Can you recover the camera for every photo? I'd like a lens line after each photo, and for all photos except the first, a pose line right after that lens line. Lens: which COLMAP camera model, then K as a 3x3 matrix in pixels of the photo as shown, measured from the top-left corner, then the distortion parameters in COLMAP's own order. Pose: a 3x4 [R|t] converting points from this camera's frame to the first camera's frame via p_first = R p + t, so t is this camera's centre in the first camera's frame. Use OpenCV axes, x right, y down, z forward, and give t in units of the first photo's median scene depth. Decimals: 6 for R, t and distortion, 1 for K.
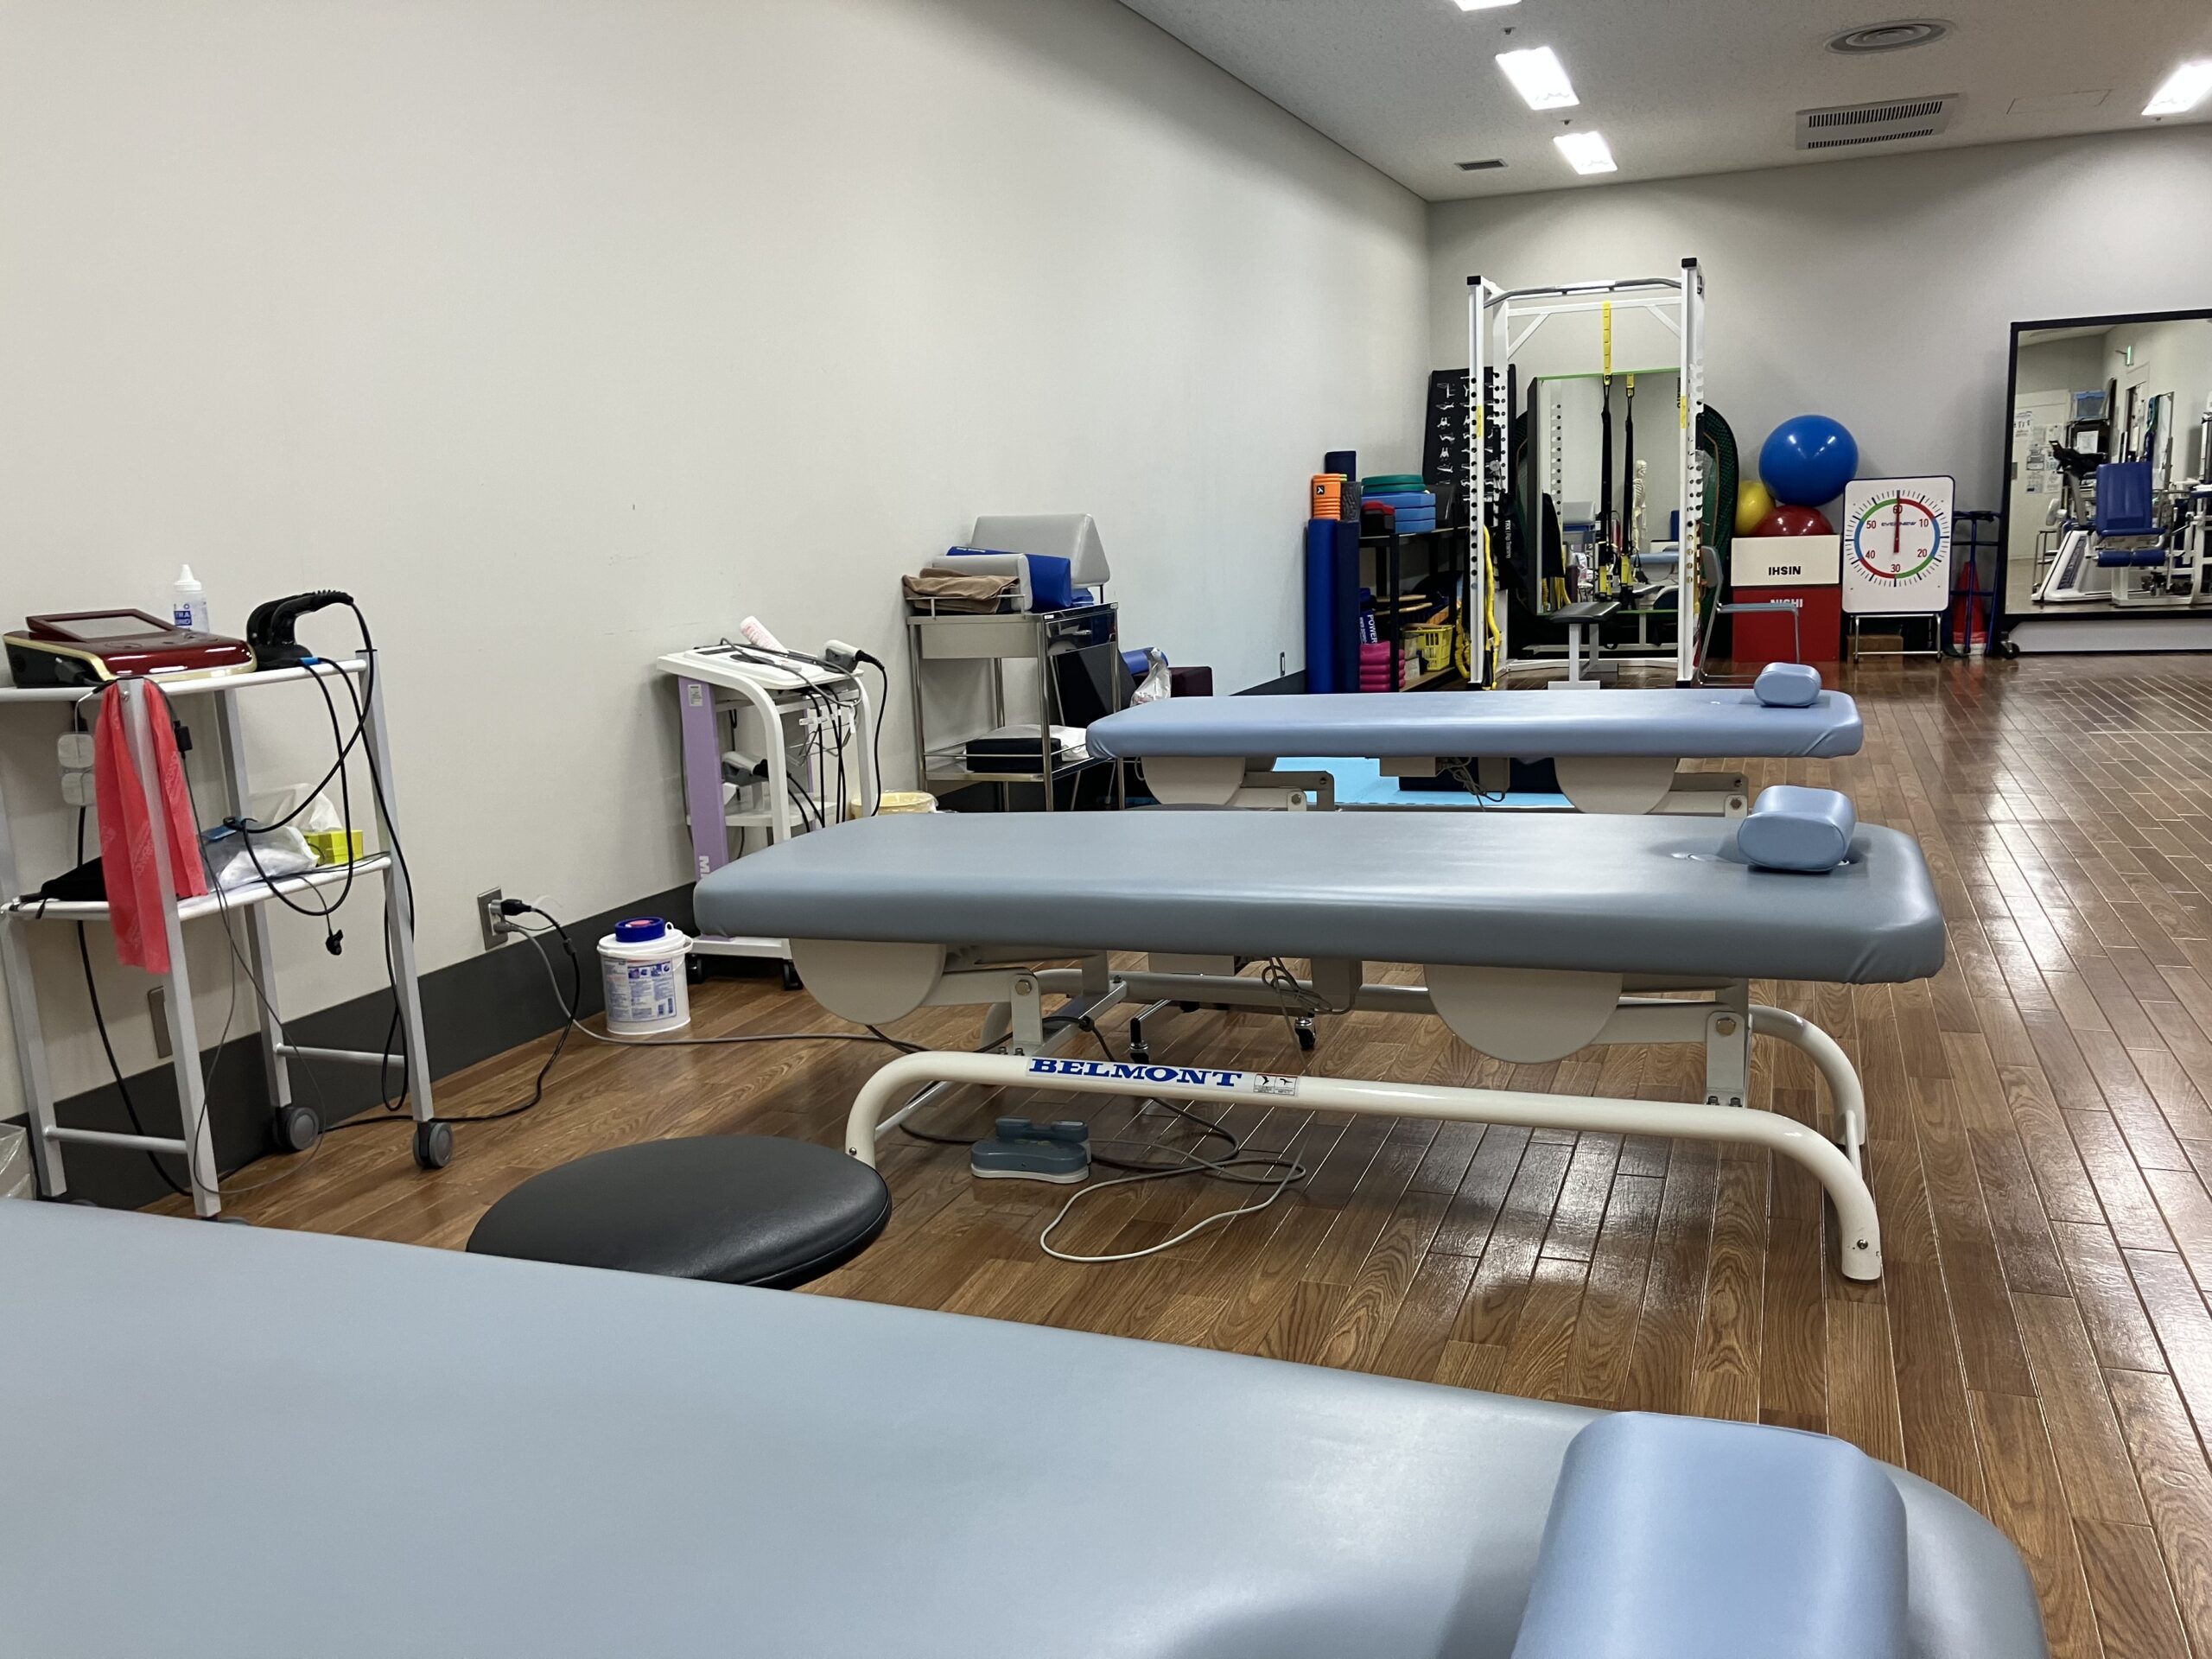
lens RADIAL K [[1830.6, 0, 1101.3], [0, 1830.6, 830.6], [0, 0, 1]] dist [0.010854, 0.003877]
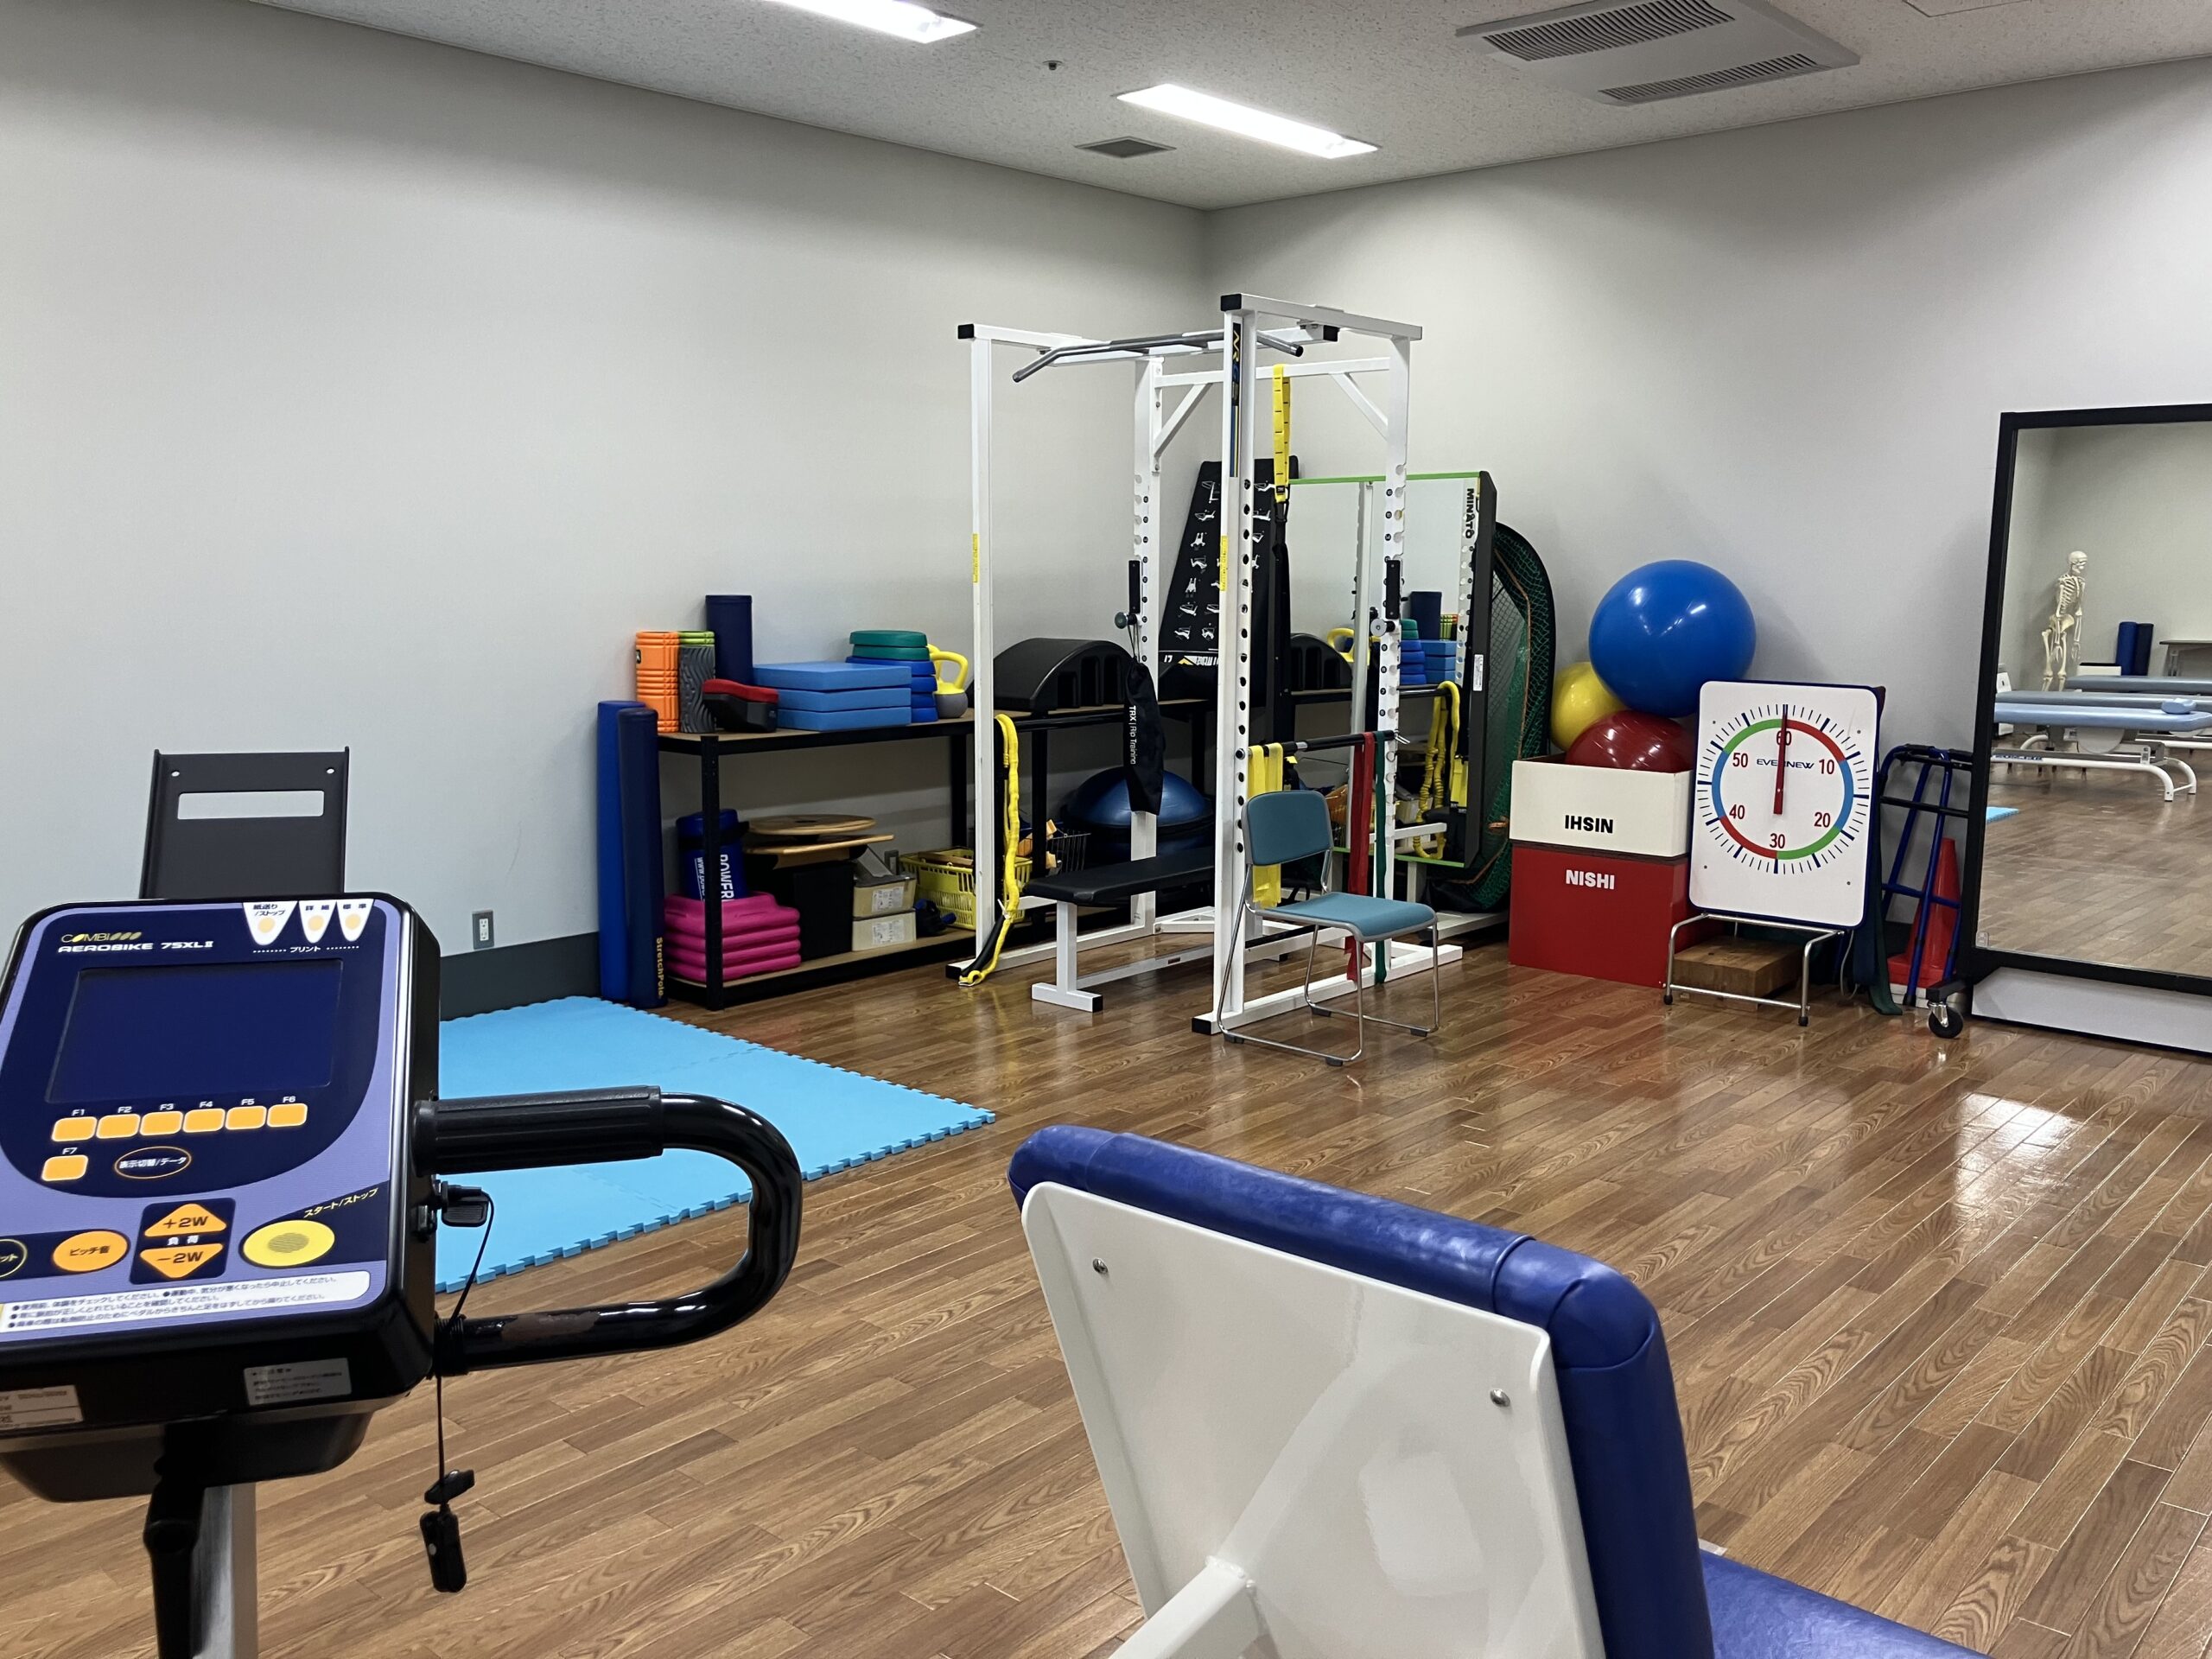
lens RADIAL K [[1830.6, 0, 1108.8], [0, 1830.6, 831.6], [0, 0, 1]] dist [0.010854, 0.003877]
pose [[0.933628, 0.098297, -0.344494, 0.435346], [-0.104883, 0.994484, -0.000485, -0.124161], [0.342547, 0.036584, 0.938788, 0.400925]]
